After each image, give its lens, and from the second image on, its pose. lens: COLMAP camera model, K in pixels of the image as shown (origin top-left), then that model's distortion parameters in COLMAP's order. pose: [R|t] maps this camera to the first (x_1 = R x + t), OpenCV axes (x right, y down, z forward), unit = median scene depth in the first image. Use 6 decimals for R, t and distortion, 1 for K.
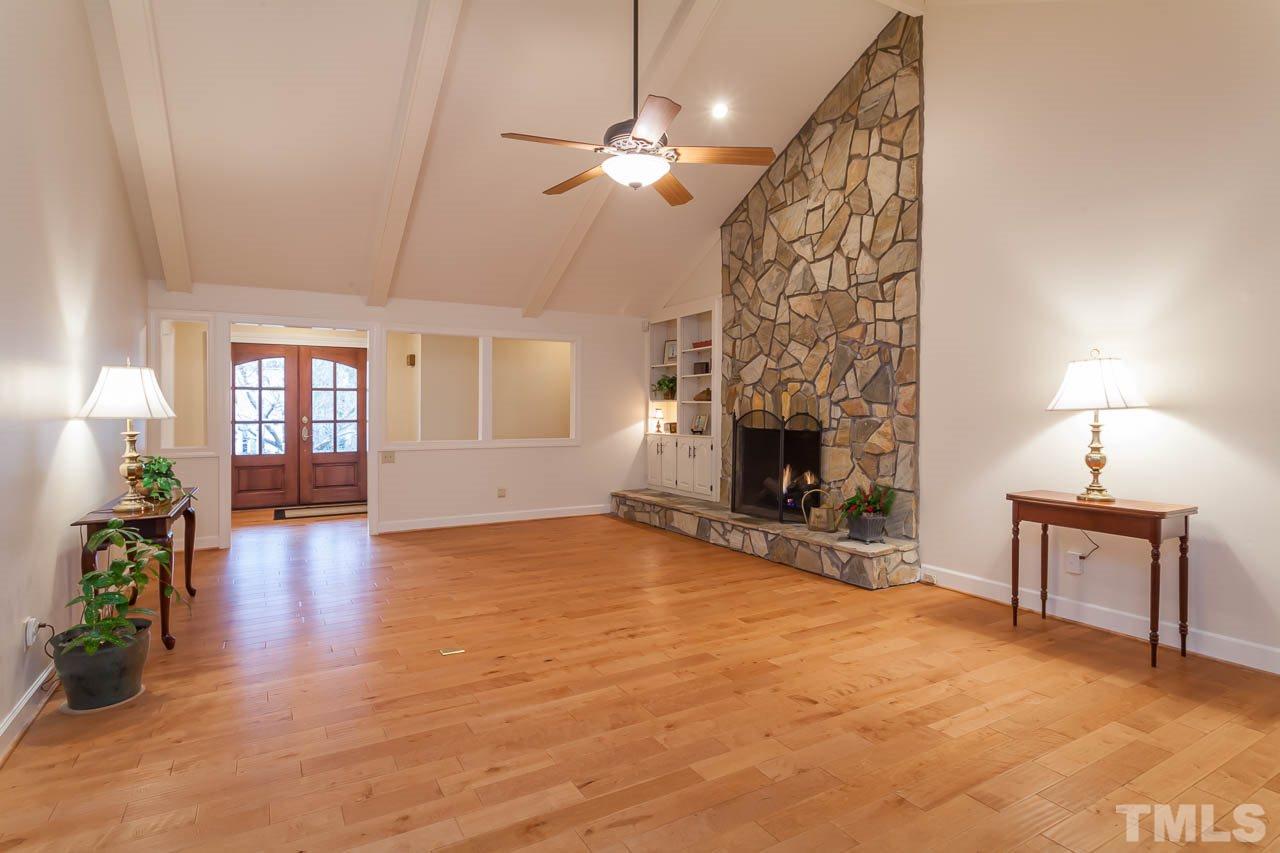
lens RADIAL K [[641.7, 0, 636.4], [0, 641.7, 414.5], [0, 0, 1]] dist [-0.009898, 0.003174]
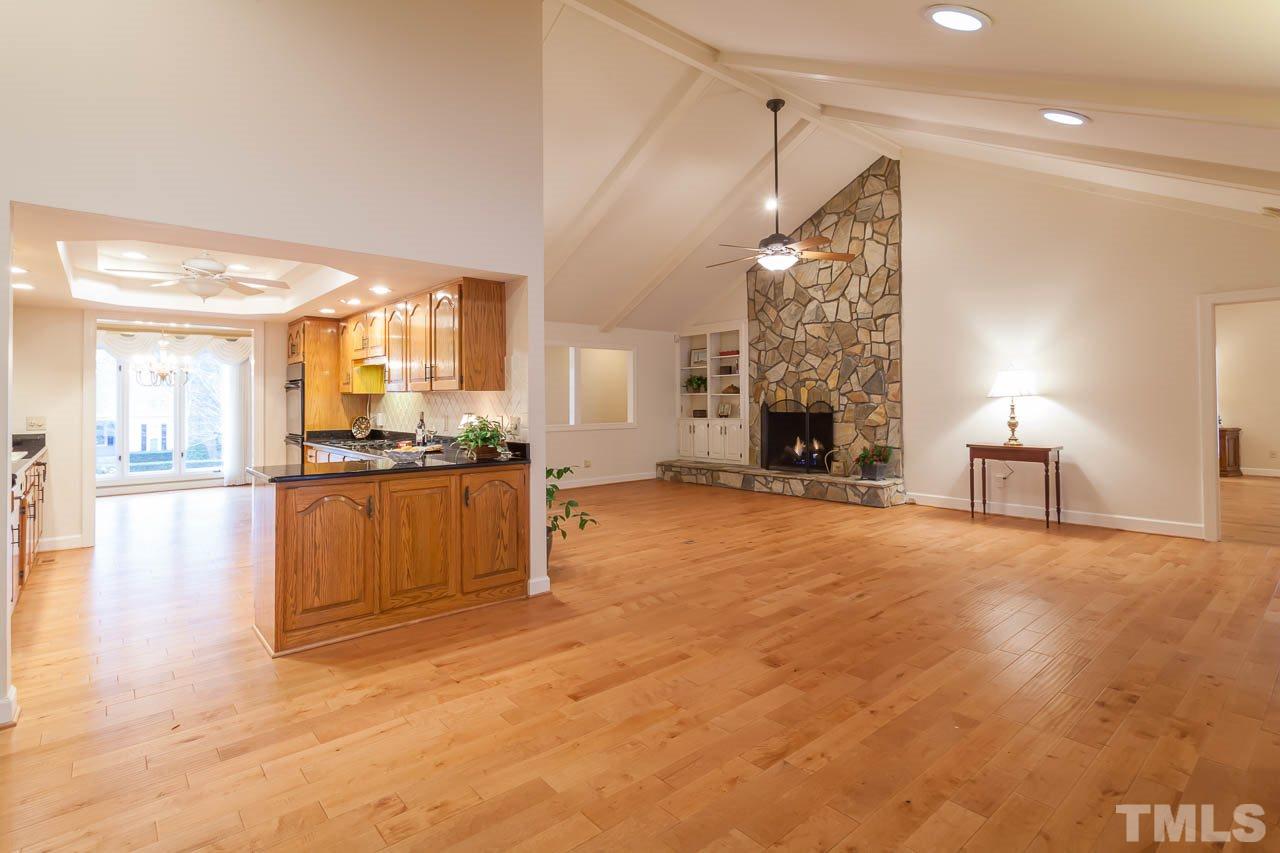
lens RADIAL K [[612.9, 0, 641.7], [0, 612.9, 388.7], [0, 0, 1]] dist [-0.000505, -0.000814]
pose [[0.982842, -0.008065, 0.184271, -0.466713], [0.013321, 0.999538, -0.027305, 0.002764], [-0.183965, 0.029291, 0.982496, -0.388108]]
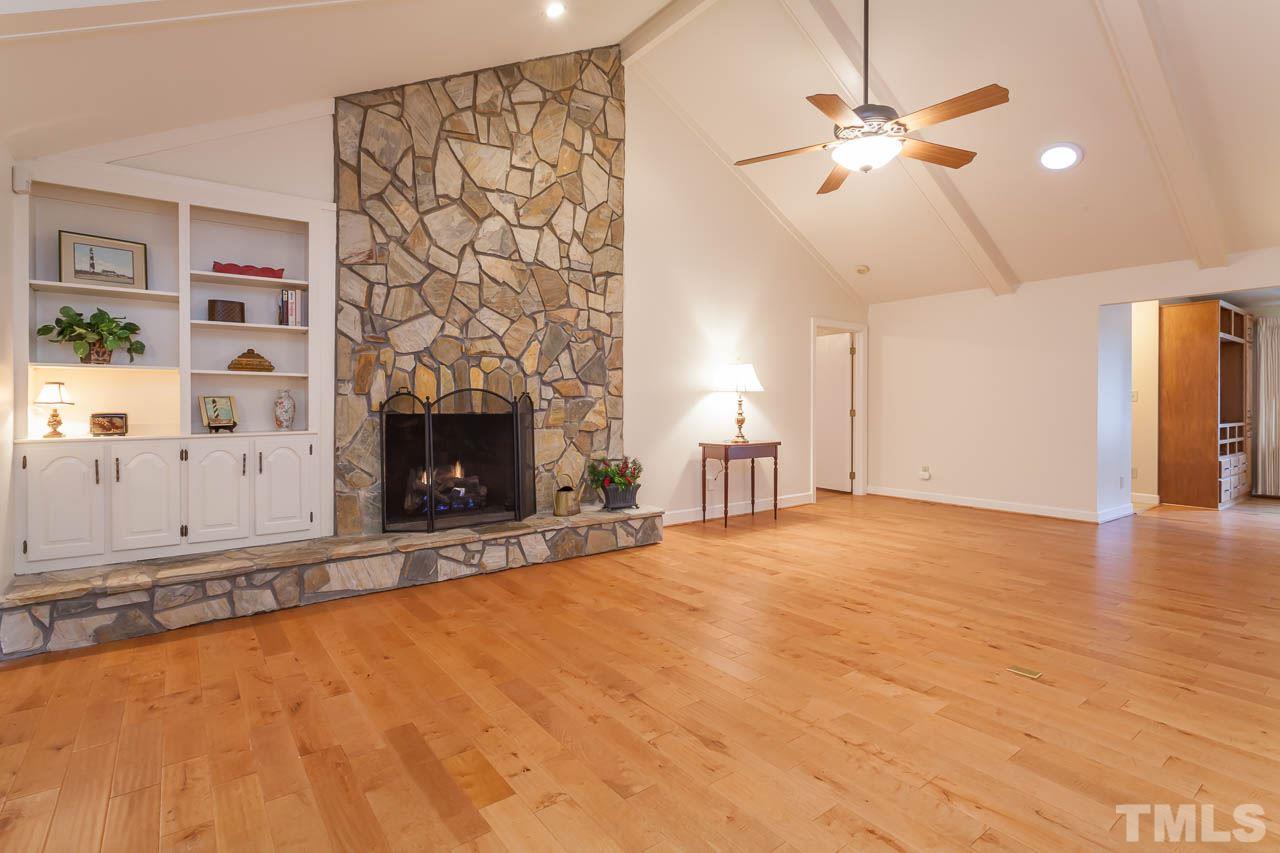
lens RADIAL K [[612.9, 0, 625.2], [0, 612.9, 408.5], [0, 0, 1]] dist [-0.000505, -0.000814]
pose [[-0.103815, -0.006192, 0.994577, -0.659796], [0.011998, 0.999900, 0.007478, 0.015657], [-0.994524, 0.012710, -0.103731, 1.036368]]
